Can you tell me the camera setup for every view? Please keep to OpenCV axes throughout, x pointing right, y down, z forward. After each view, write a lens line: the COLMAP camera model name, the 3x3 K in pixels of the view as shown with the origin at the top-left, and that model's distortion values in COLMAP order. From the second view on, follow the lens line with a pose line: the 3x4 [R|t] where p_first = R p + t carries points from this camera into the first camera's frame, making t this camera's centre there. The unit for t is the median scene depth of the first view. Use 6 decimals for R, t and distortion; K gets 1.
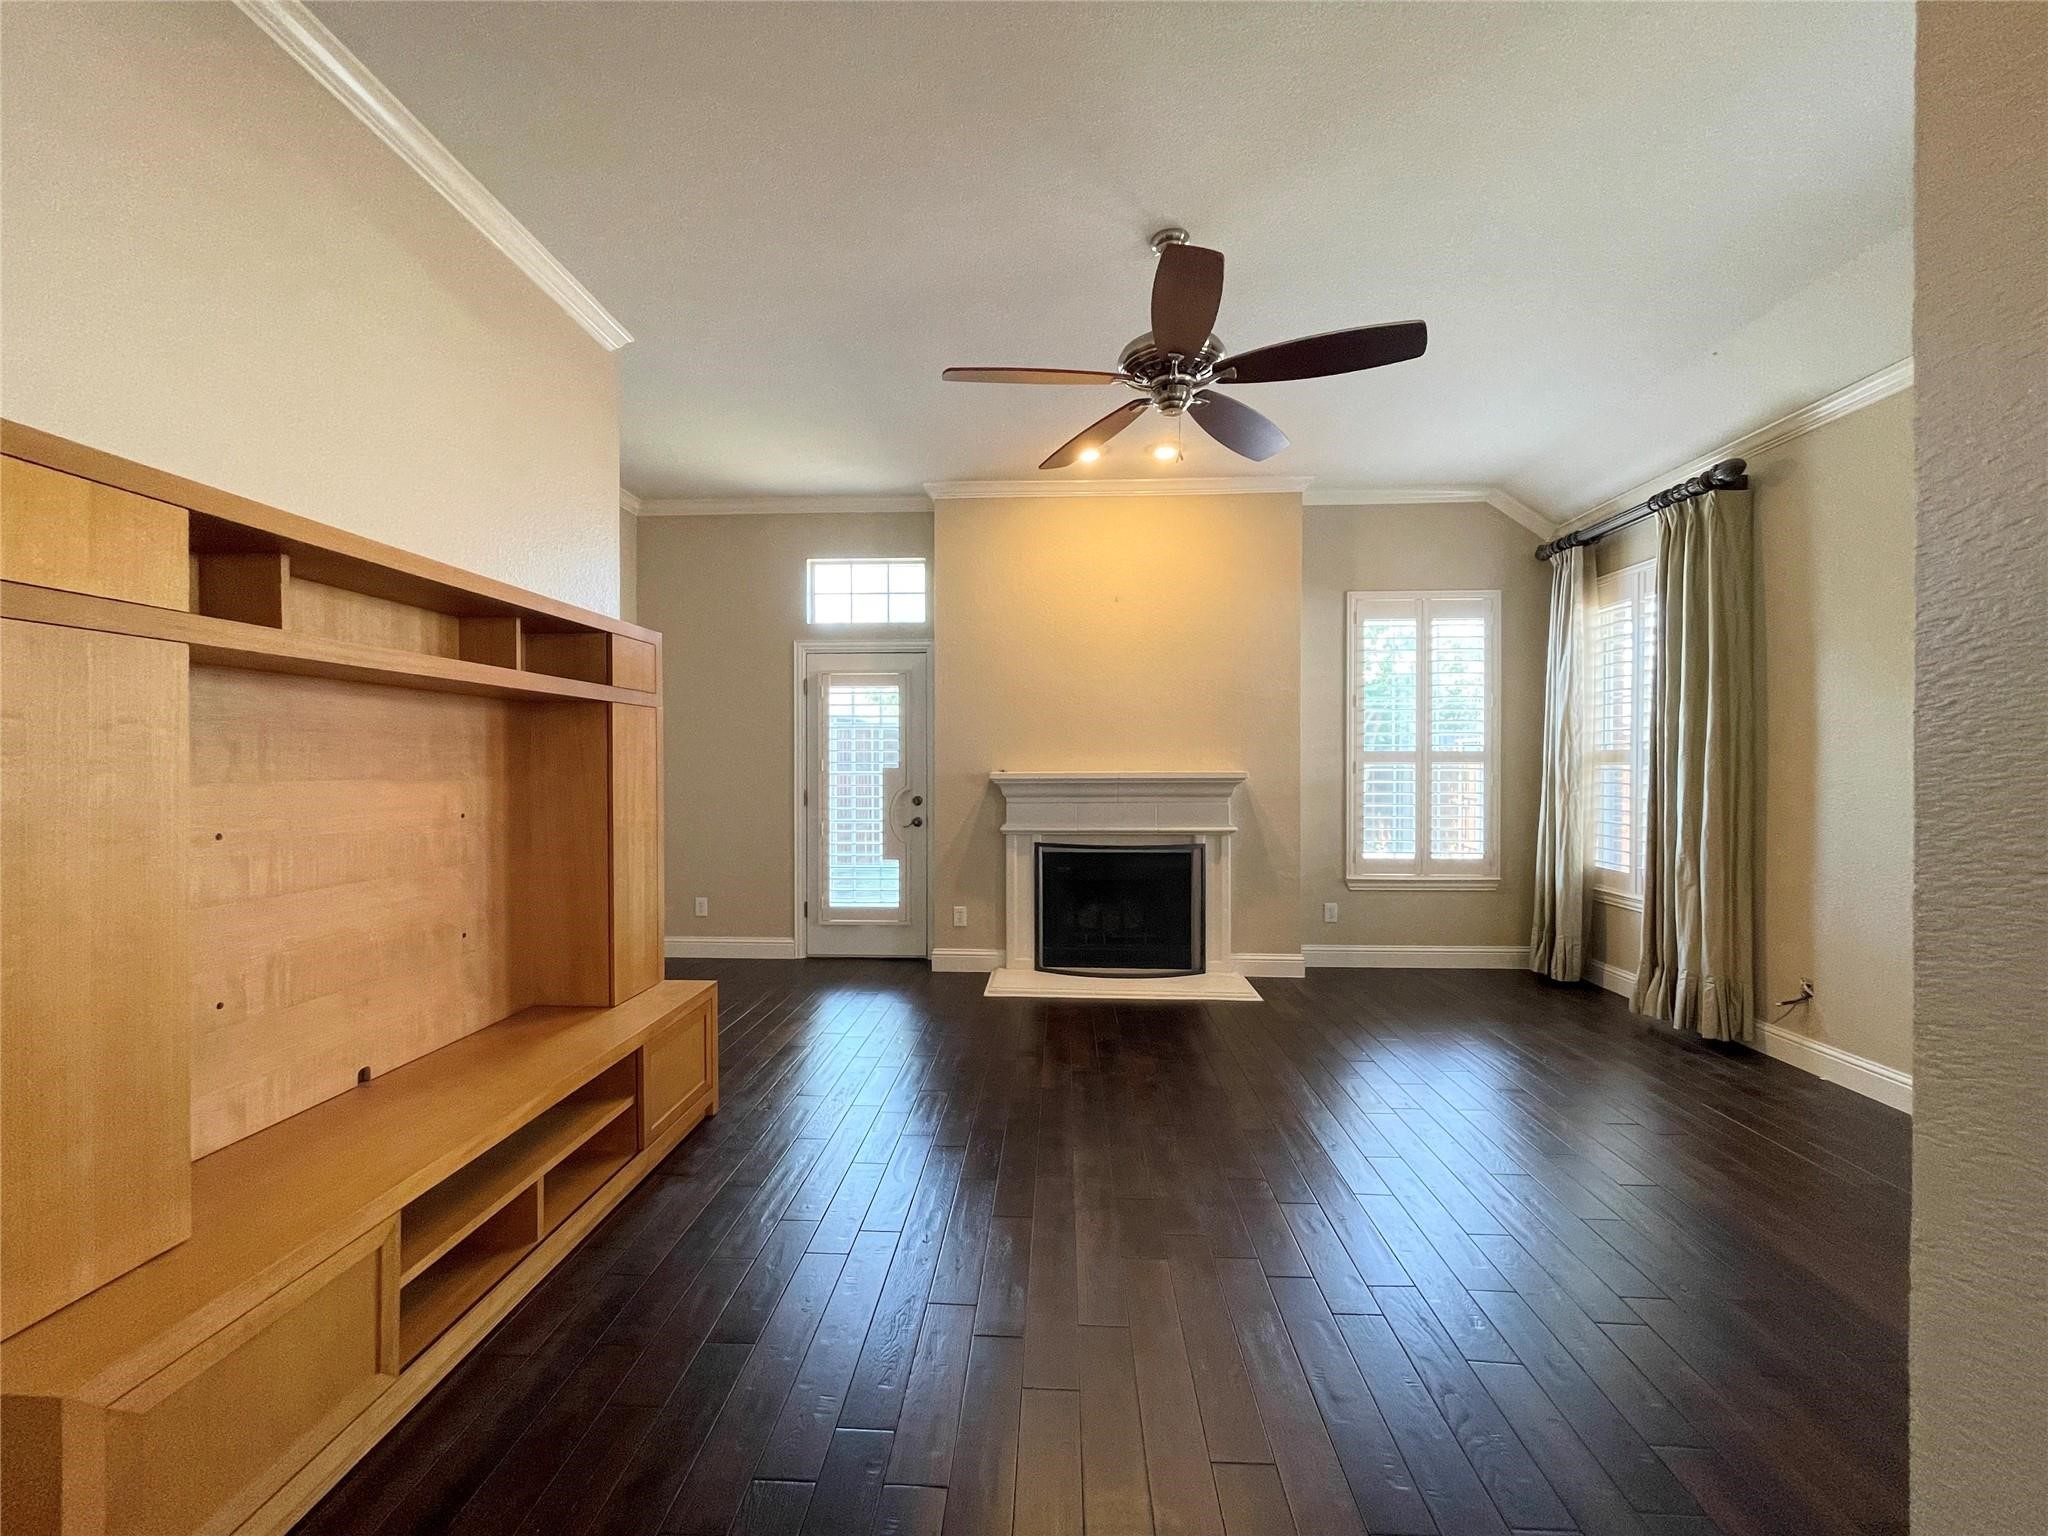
lens RADIAL K [[831.2, 0, 1008.7], [0, 831.2, 769.5], [0, 0, 1]] dist [0.002522, 0.000138]
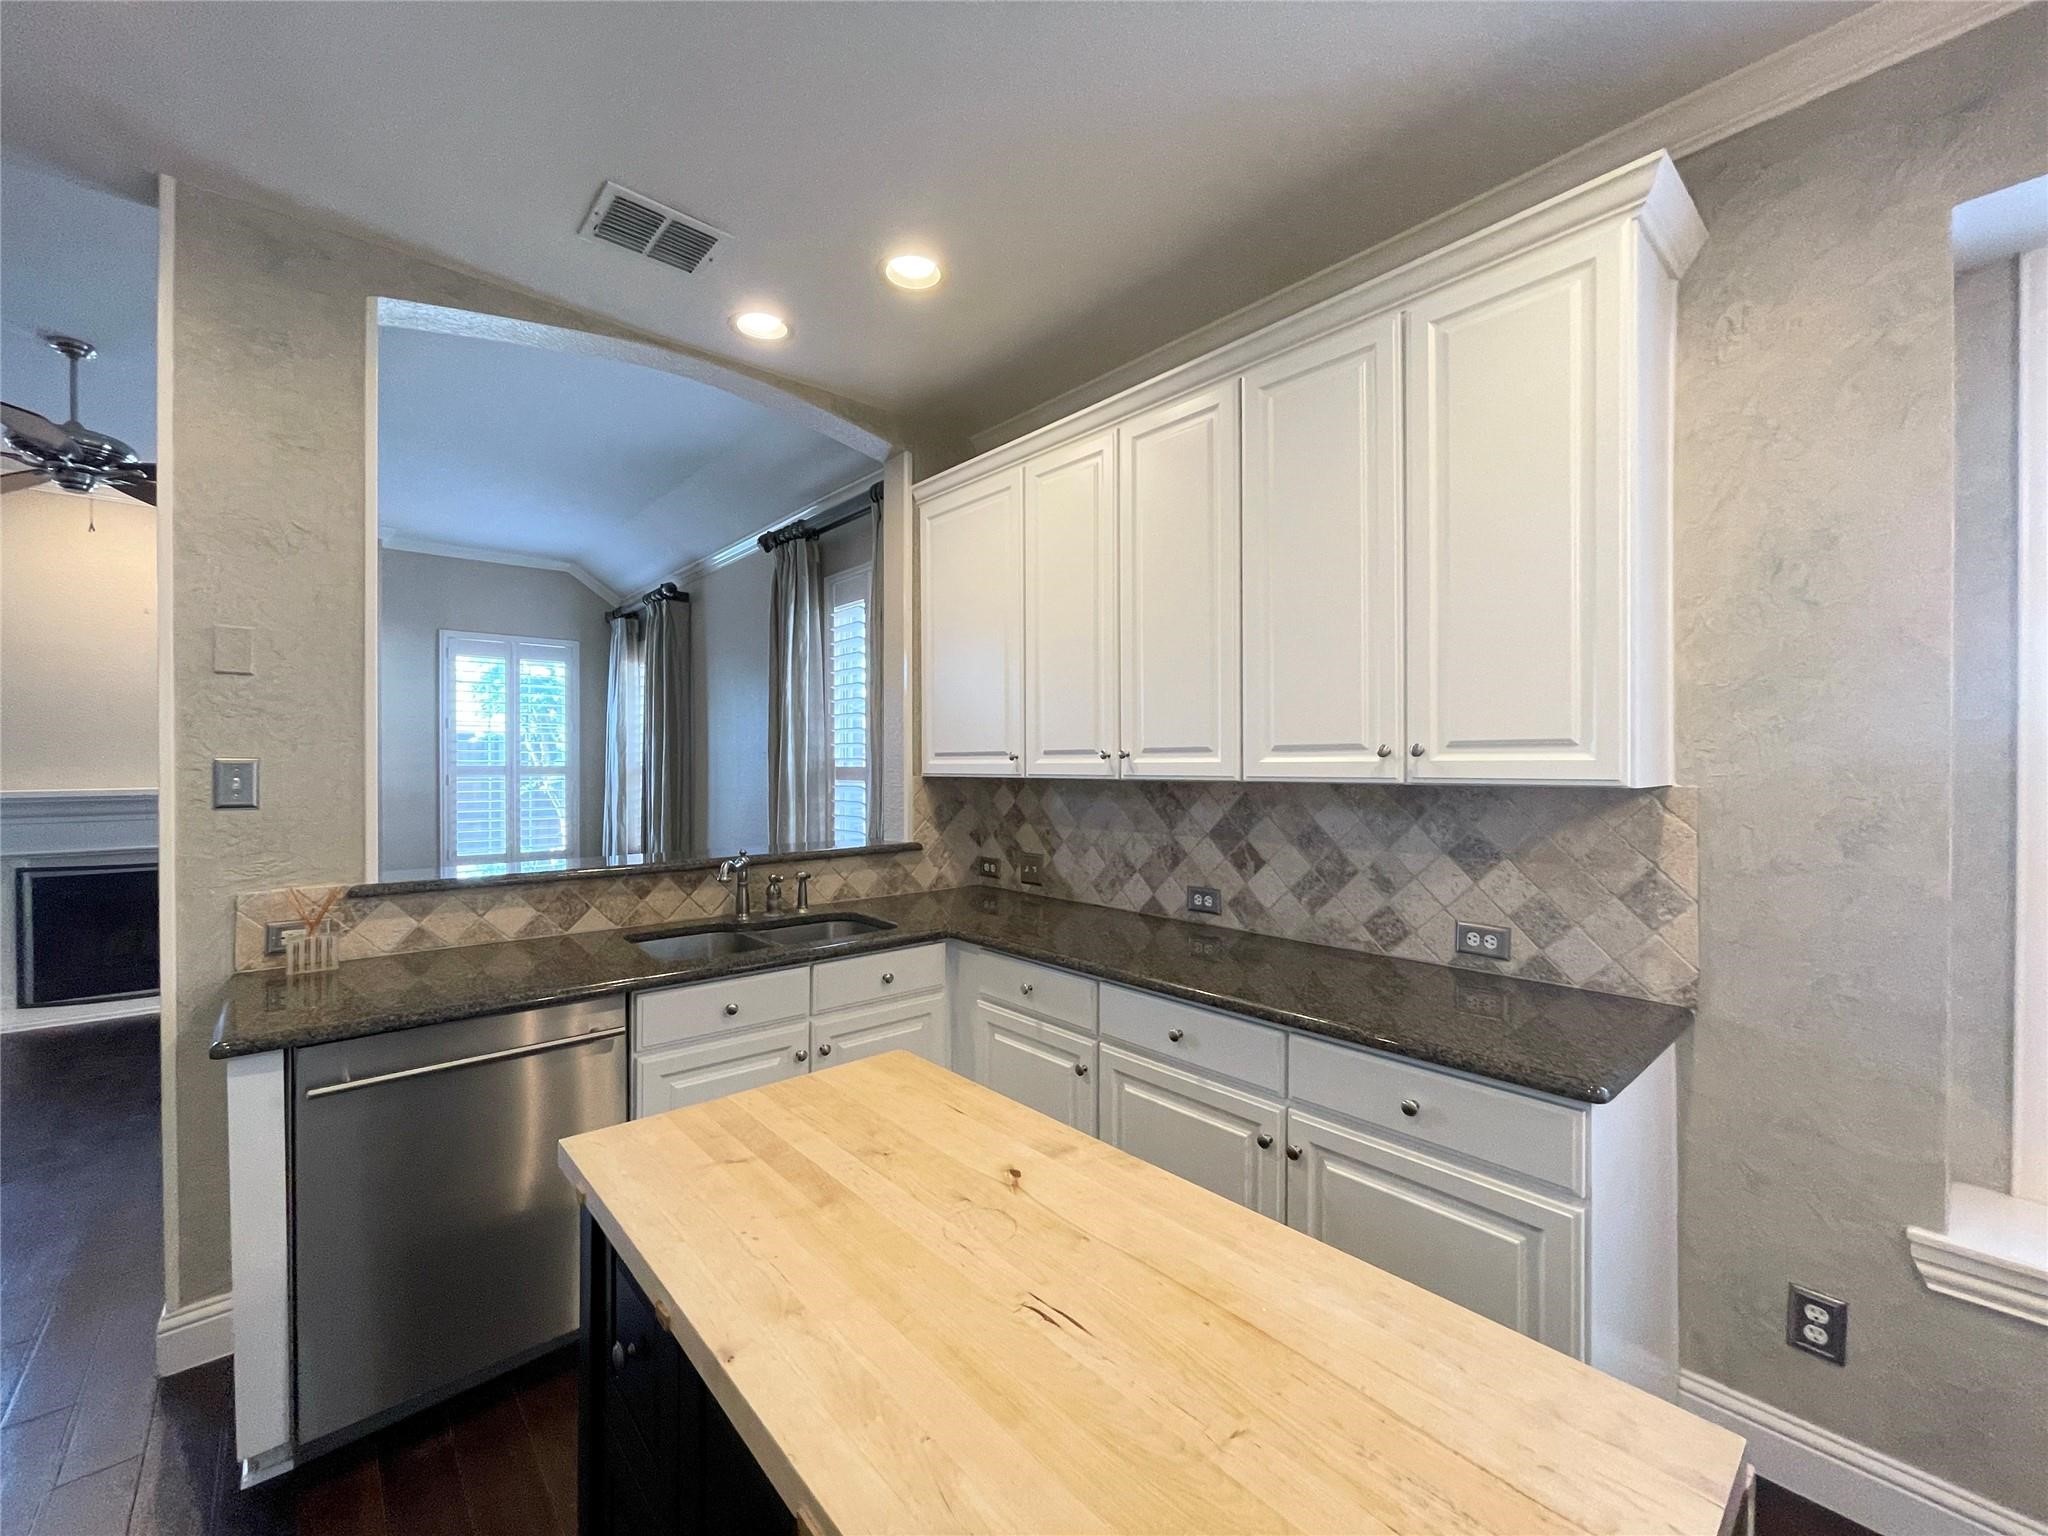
lens RADIAL K [[831.2, 0, 1008.7], [0, 831.2, 769.5], [0, 0, 1]] dist [0.002522, 0.000138]
pose [[0.708666, -0.006442, 0.705515, 0.156139], [0.005663, 0.999978, 0.003443, -0.017066], [-0.705522, 0.001556, 0.708686, -0.405395]]
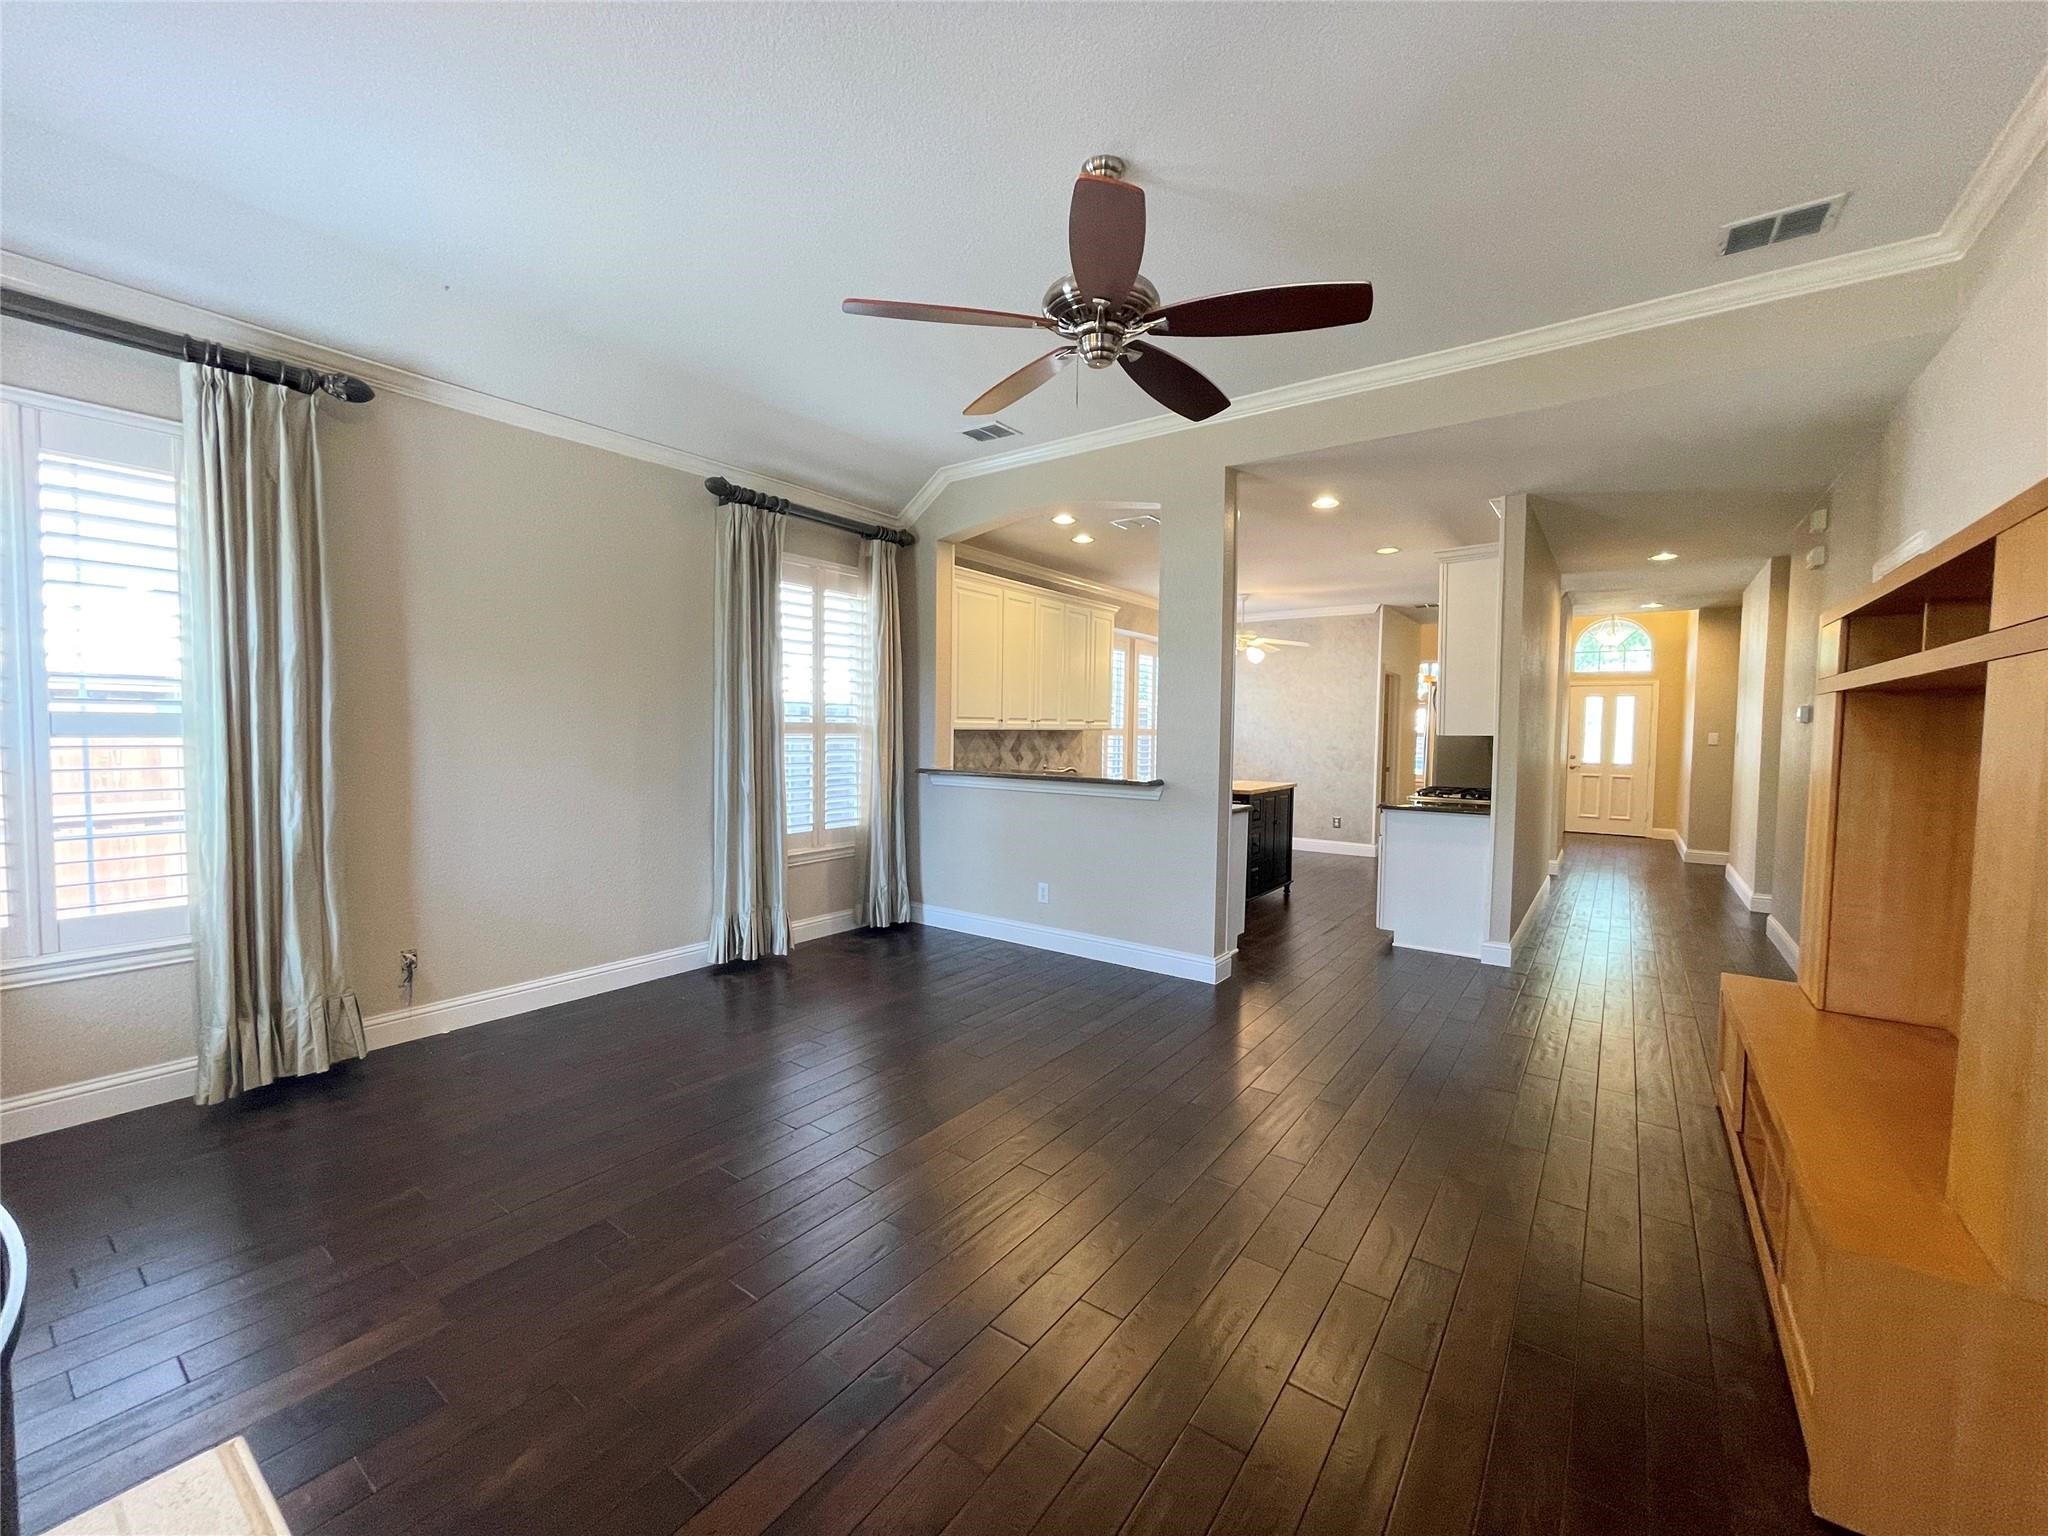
lens RADIAL K [[824.6, 0, 1019.8], [0, 824.6, 766.7], [0, 0, 1]] dist [0.003297, 0.000837]
pose [[-0.840461, -0.036816, 0.540620, -0.132849], [-0.008655, 0.998474, 0.054540, -0.021423], [-0.541803, 0.041160, -0.839497, 0.974054]]
